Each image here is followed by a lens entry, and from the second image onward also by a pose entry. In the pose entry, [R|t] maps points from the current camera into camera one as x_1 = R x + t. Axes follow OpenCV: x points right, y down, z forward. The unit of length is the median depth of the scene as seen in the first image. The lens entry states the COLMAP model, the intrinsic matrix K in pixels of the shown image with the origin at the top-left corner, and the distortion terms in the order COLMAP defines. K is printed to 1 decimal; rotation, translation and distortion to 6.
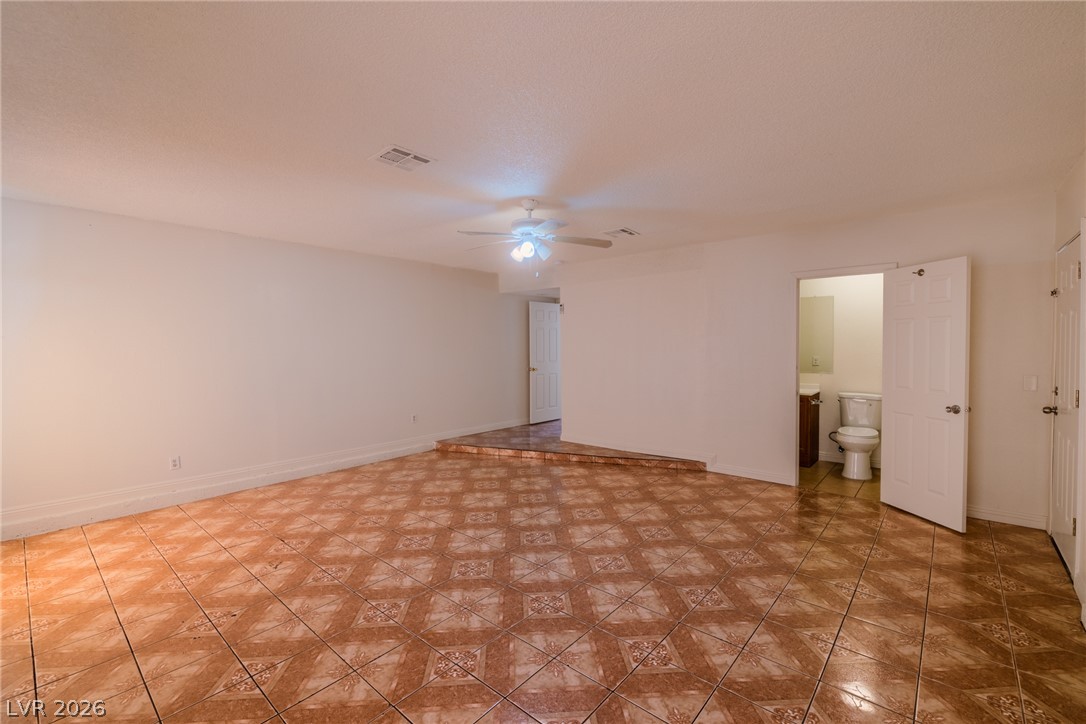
lens RADIAL K [[468.3, 0, 542.4], [0, 468.3, 358.4], [0, 0, 1]] dist [0.002415, 0.000236]
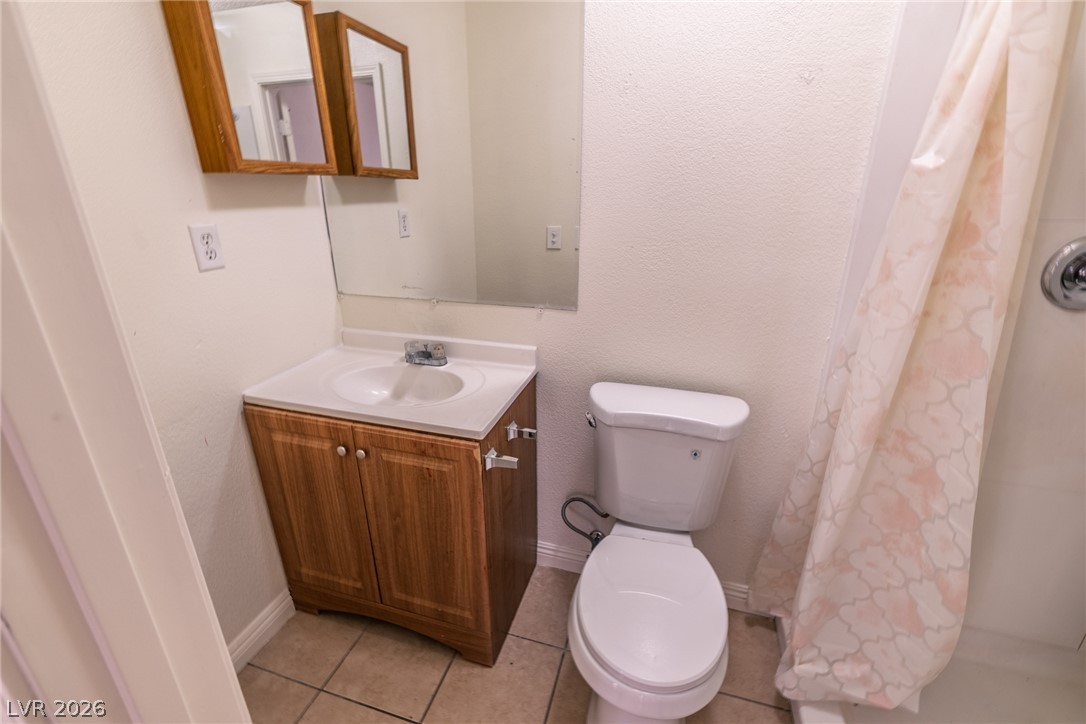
lens RADIAL K [[468.3, 0, 541.8], [0, 468.3, 364.0], [0, 0, 1]] dist [0.002415, 0.000236]
pose [[0.910517, -0.144461, 0.387414, 0.484906], [0.010516, 0.944767, 0.327575, -0.027464], [-0.413338, -0.294188, 0.861745, 0.754253]]
